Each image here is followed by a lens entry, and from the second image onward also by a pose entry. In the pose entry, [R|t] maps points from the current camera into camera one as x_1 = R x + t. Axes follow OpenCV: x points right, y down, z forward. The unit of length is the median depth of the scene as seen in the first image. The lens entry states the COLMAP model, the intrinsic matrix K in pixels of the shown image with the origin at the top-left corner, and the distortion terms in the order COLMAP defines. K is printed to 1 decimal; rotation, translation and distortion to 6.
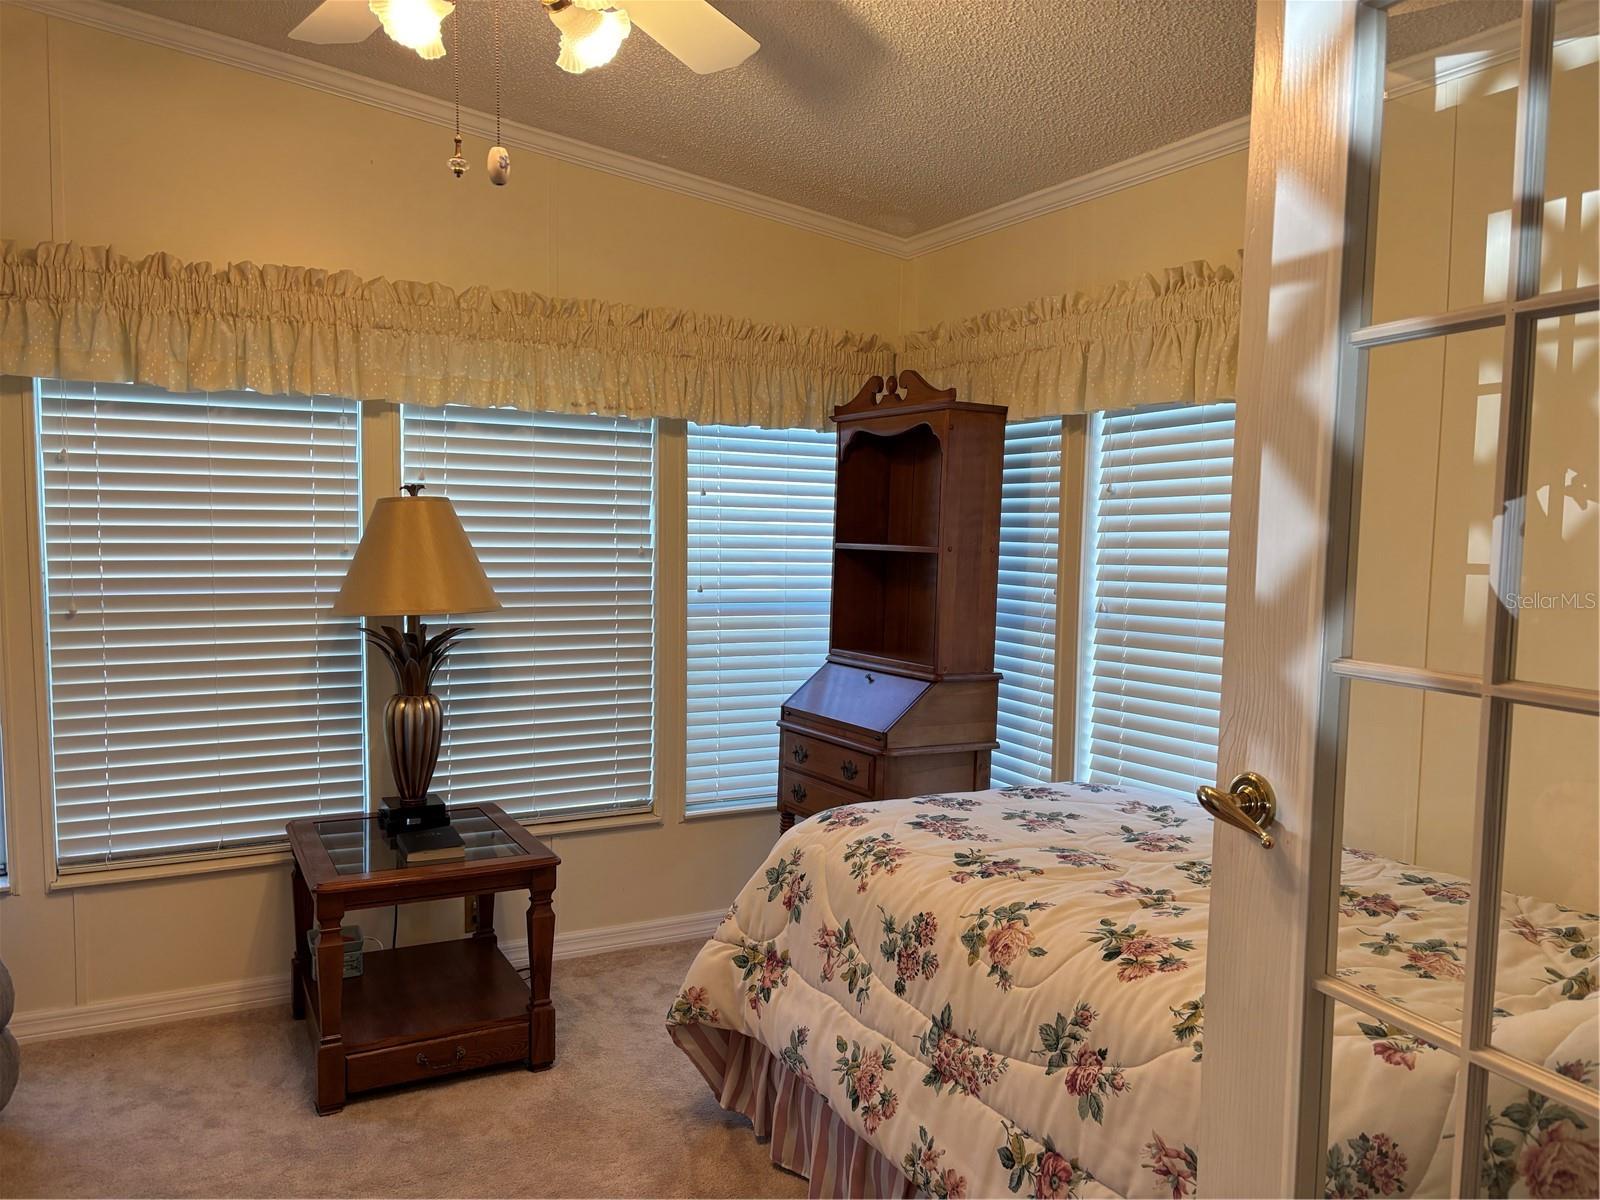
lens RADIAL K [[1217.3, 0, 796.8], [0, 1217.3, 601.0], [0, 0, 1]] dist [0.038837, -0.056807]
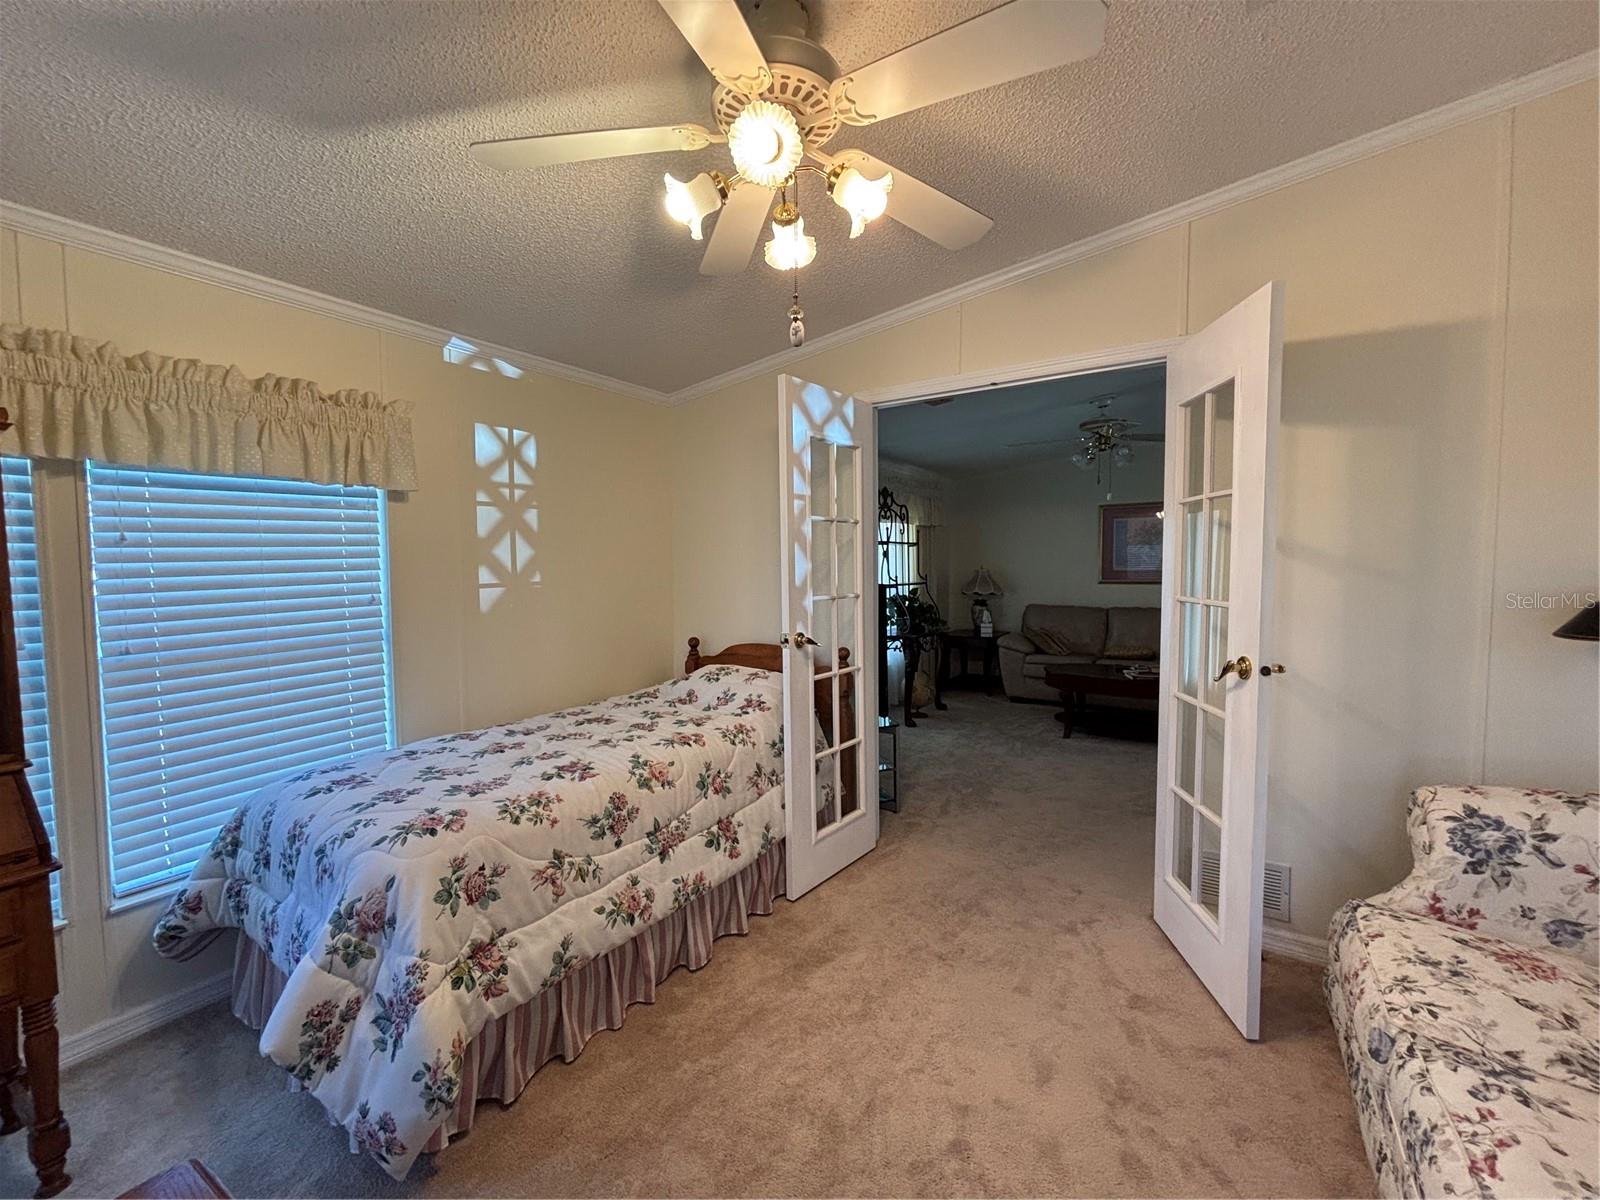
lens RADIAL K [[641.2, 0, 800.0], [0, 641.2, 600.0], [0, 0, 1]] dist [-0.010794, -0.000134]
pose [[-0.489778, -0.057239, 0.869966, -0.811386], [0.059779, 0.993290, 0.099007, -0.091481], [-0.869795, 0.100497, -0.483070, 1.211816]]
